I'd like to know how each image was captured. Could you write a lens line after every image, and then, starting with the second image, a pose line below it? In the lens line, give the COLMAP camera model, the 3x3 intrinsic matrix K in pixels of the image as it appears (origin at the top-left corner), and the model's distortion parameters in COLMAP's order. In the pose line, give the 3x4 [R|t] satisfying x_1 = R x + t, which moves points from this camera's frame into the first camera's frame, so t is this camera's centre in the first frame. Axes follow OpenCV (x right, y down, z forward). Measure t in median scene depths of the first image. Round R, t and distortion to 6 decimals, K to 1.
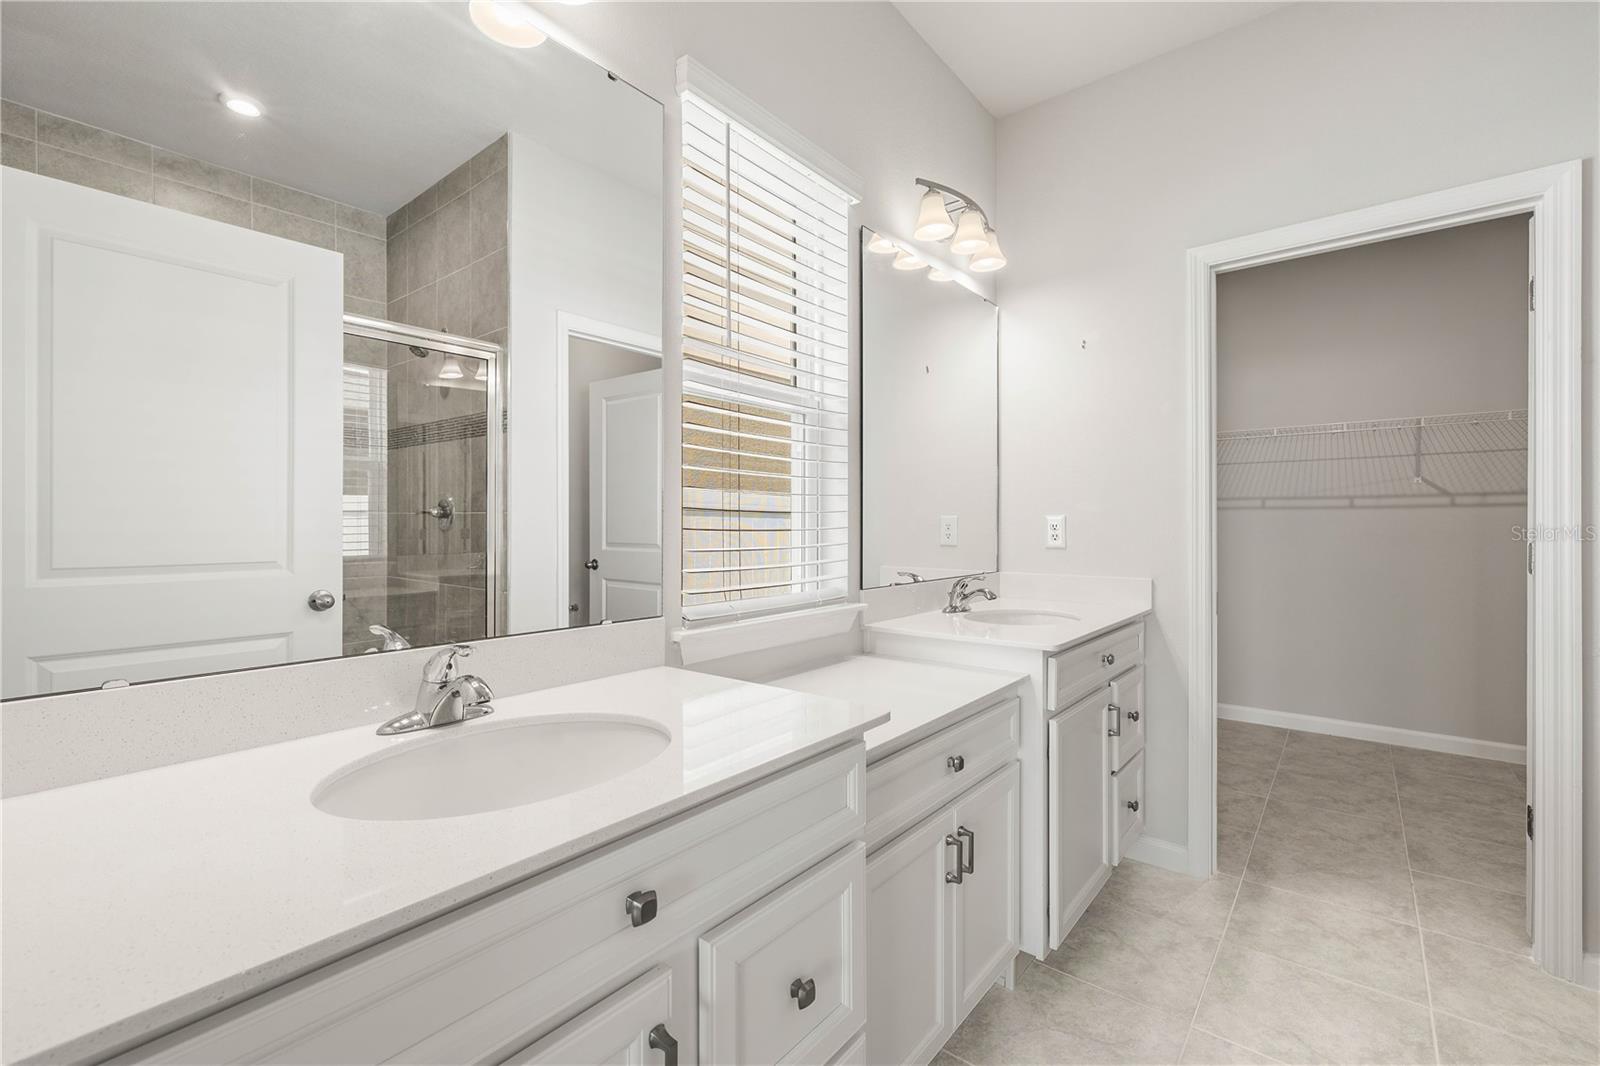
lens RADIAL K [[694.9, 0, 792.9], [0, 694.9, 527.0], [0, 0, 1]] dist [-0.001662, 0.000111]
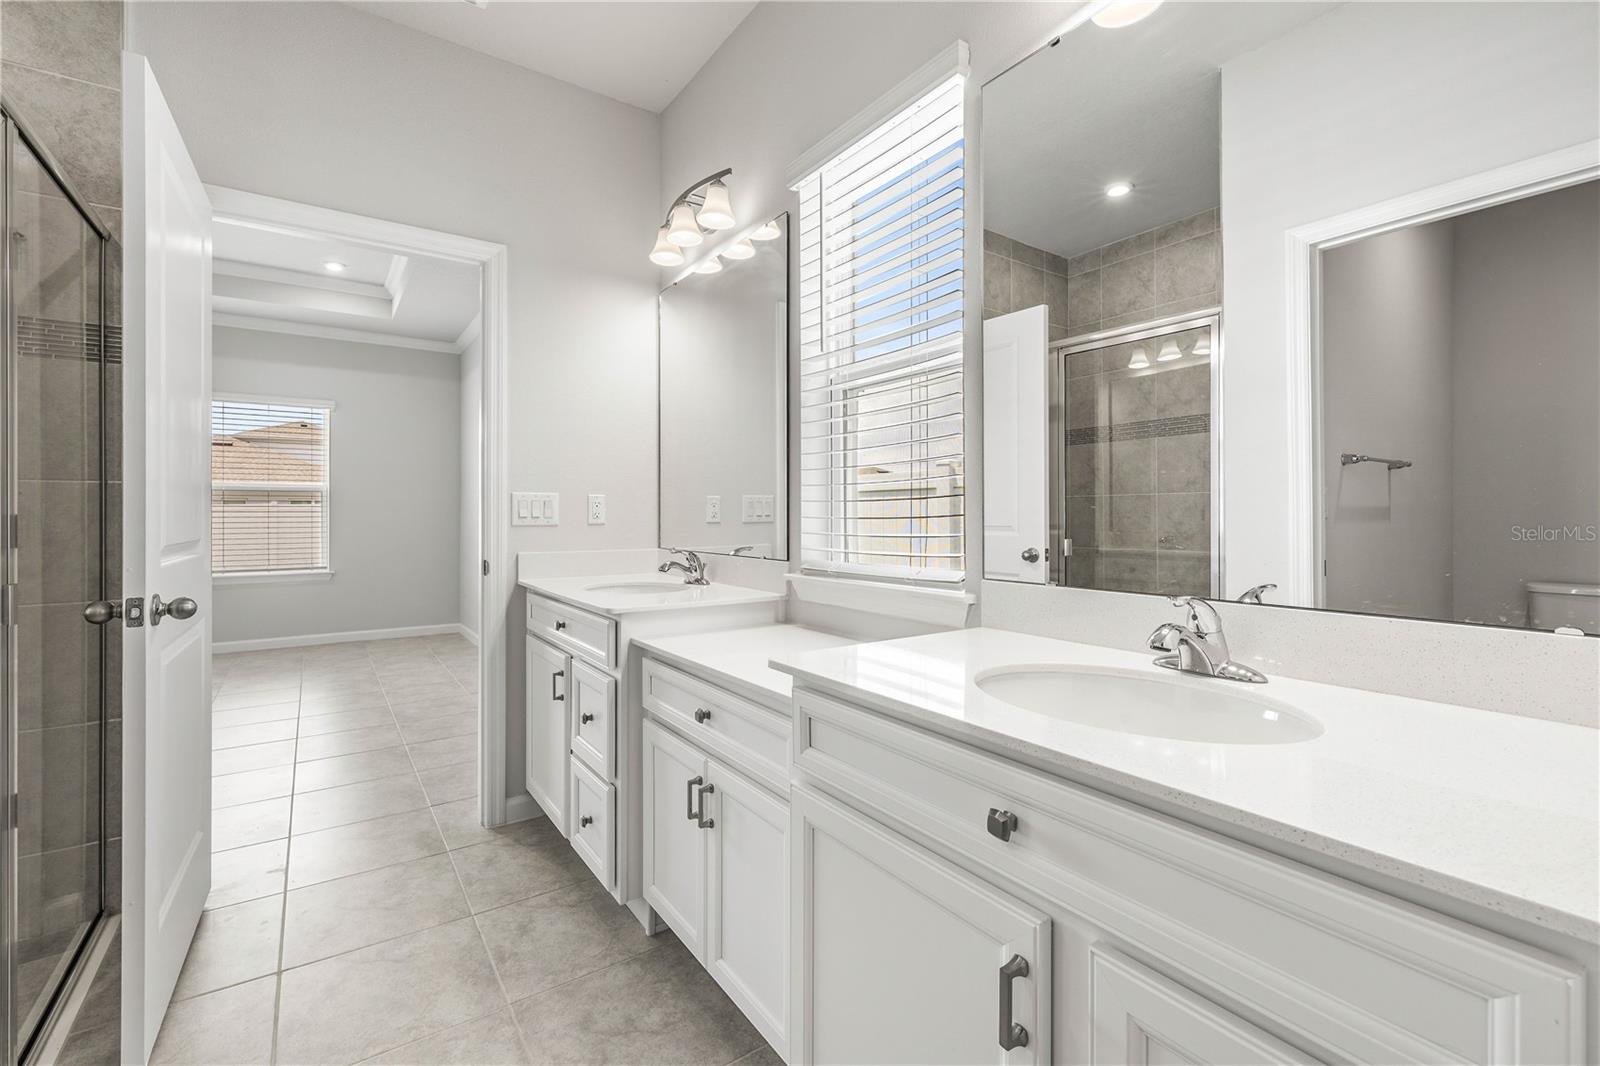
lens RADIAL K [[694.9, 0, 816.2], [0, 694.9, 511.5], [0, 0, 1]] dist [-0.001662, 0.000111]
pose [[-0.268040, 0.005627, -0.963391, 0.899087], [-0.002551, 0.999975, 0.006551, 0.010834], [0.963404, 0.004214, -0.268019, 1.080439]]
